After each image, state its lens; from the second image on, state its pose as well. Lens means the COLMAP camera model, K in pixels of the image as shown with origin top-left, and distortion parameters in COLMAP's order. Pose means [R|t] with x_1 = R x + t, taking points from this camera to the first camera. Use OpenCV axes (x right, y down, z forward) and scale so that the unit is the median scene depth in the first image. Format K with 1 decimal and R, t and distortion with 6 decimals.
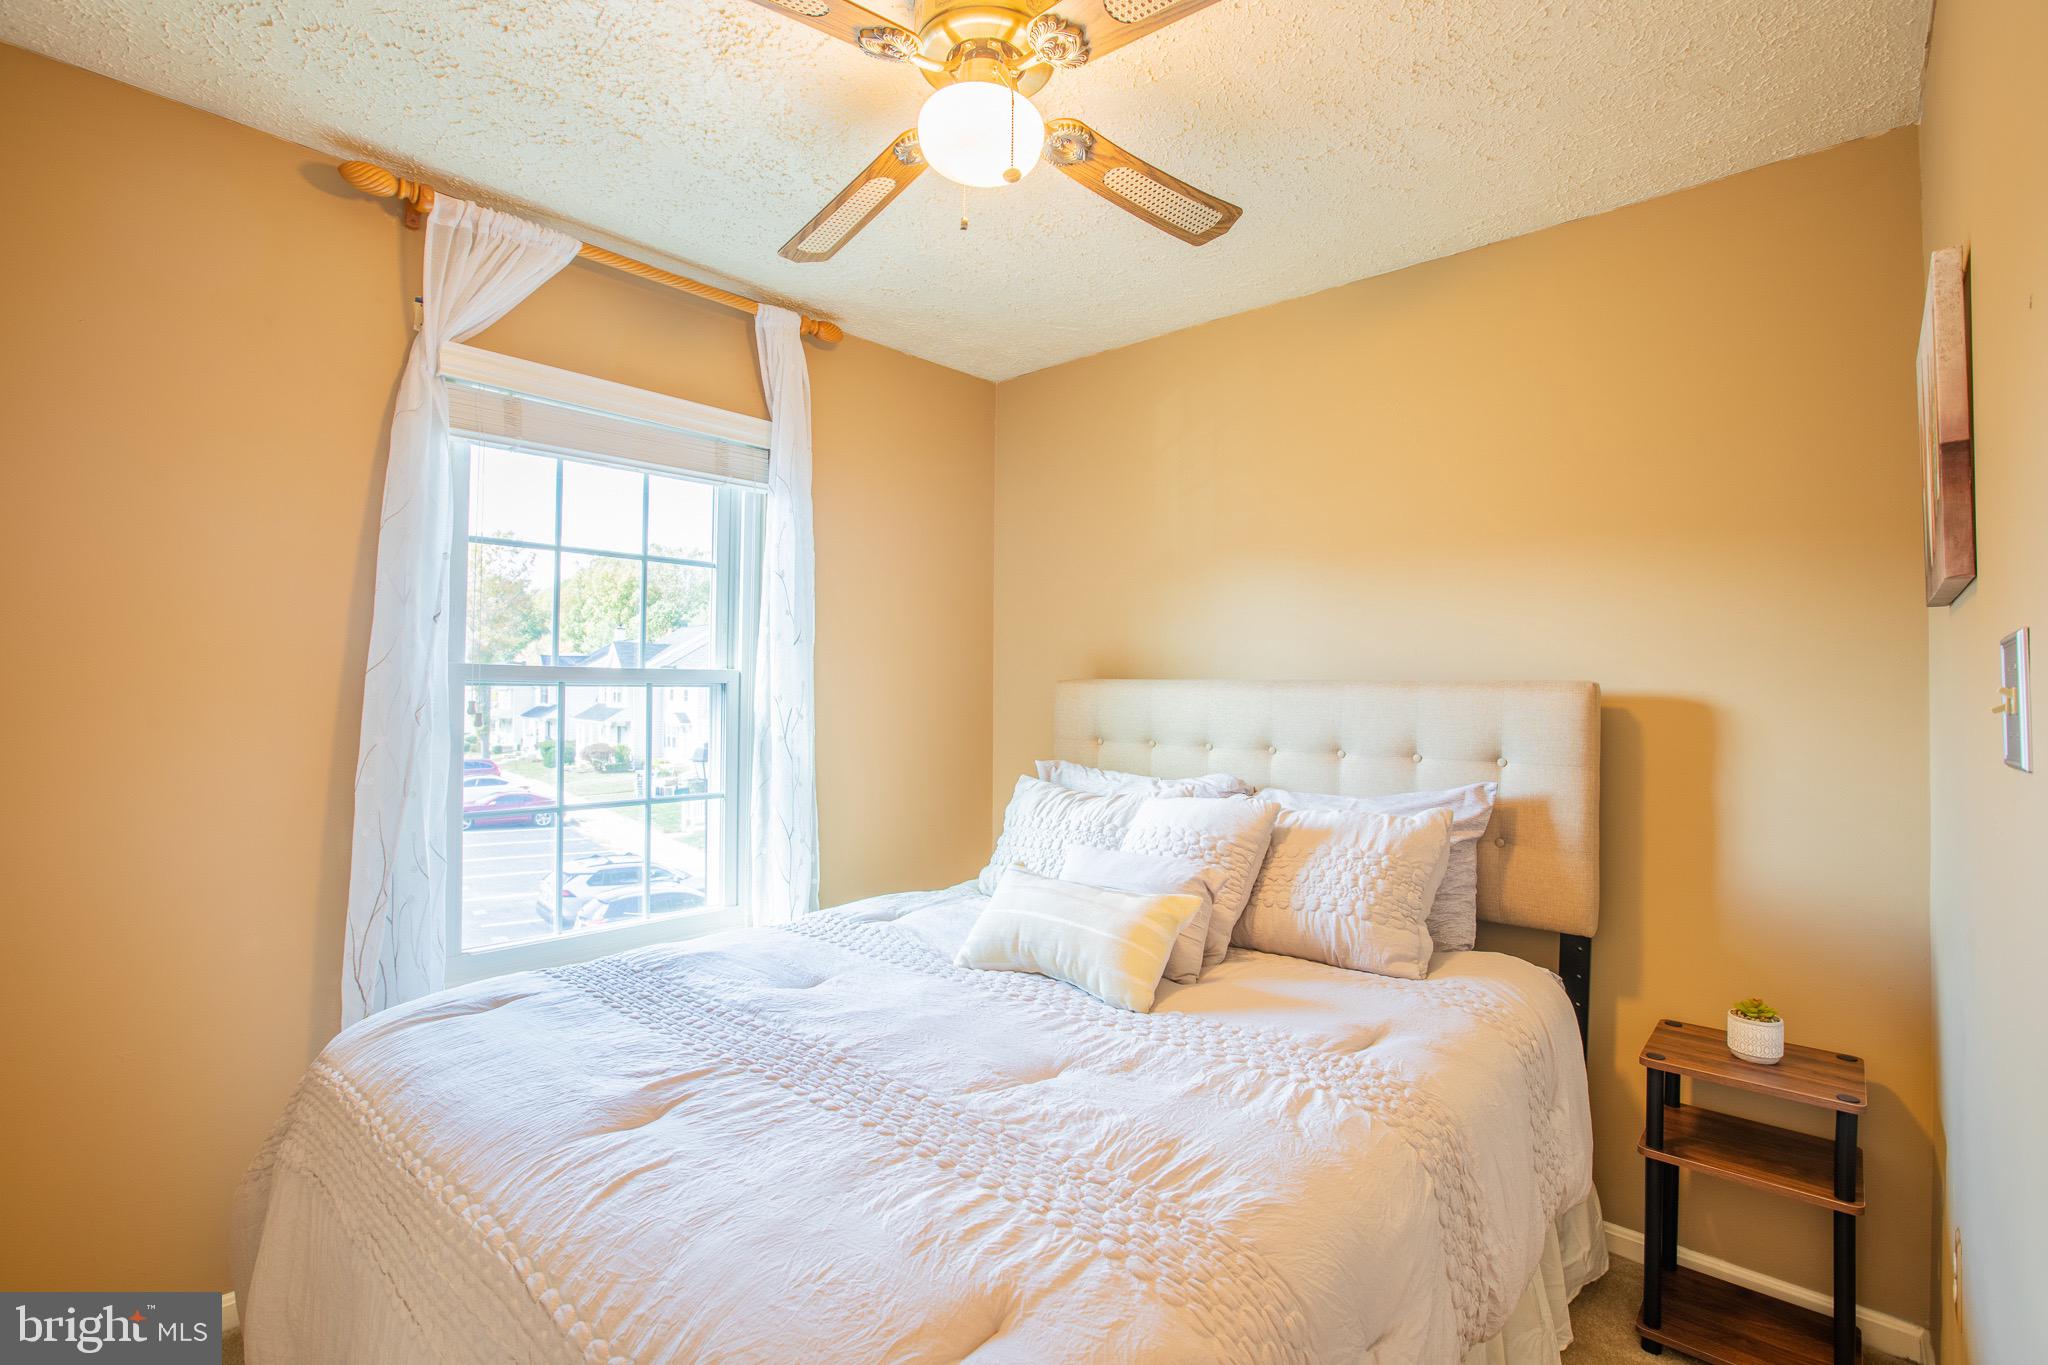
lens RADIAL K [[932.9, 0, 1019.4], [0, 932.9, 678.2], [0, 0, 1]] dist [-0.055417, 0.023599]
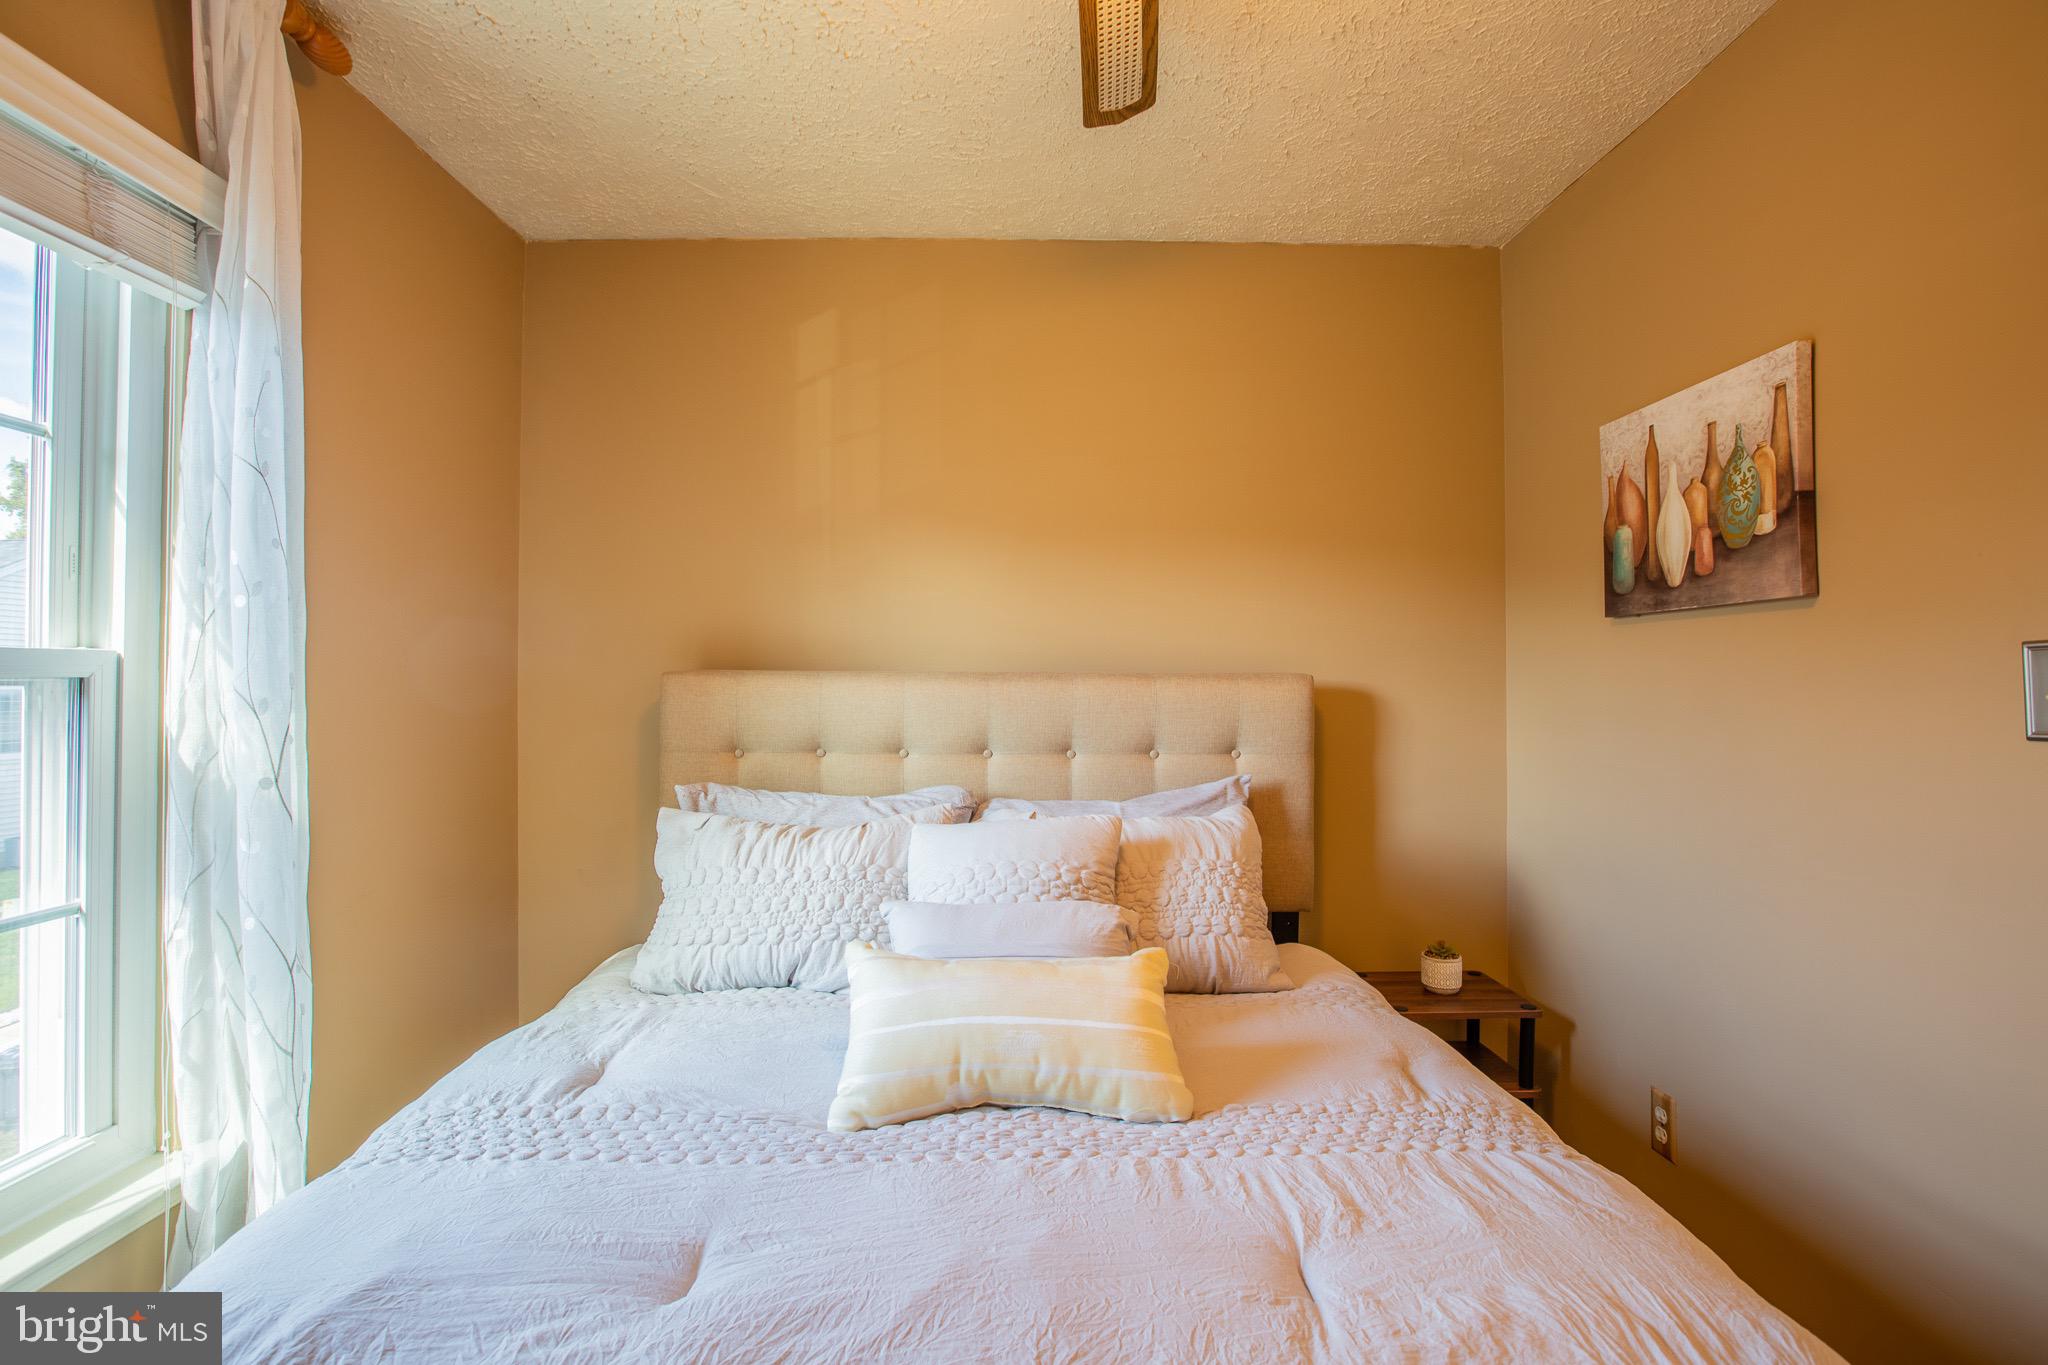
lens RADIAL K [[932.9, 0, 1019.4], [0, 932.9, 678.2], [0, 0, 1]] dist [-0.055417, 0.023599]
pose [[0.736745, -0.004735, 0.676154, -0.365738], [-0.003942, 0.999928, 0.011298, -0.002710], [-0.676159, -0.010989, 0.736674, 0.427322]]
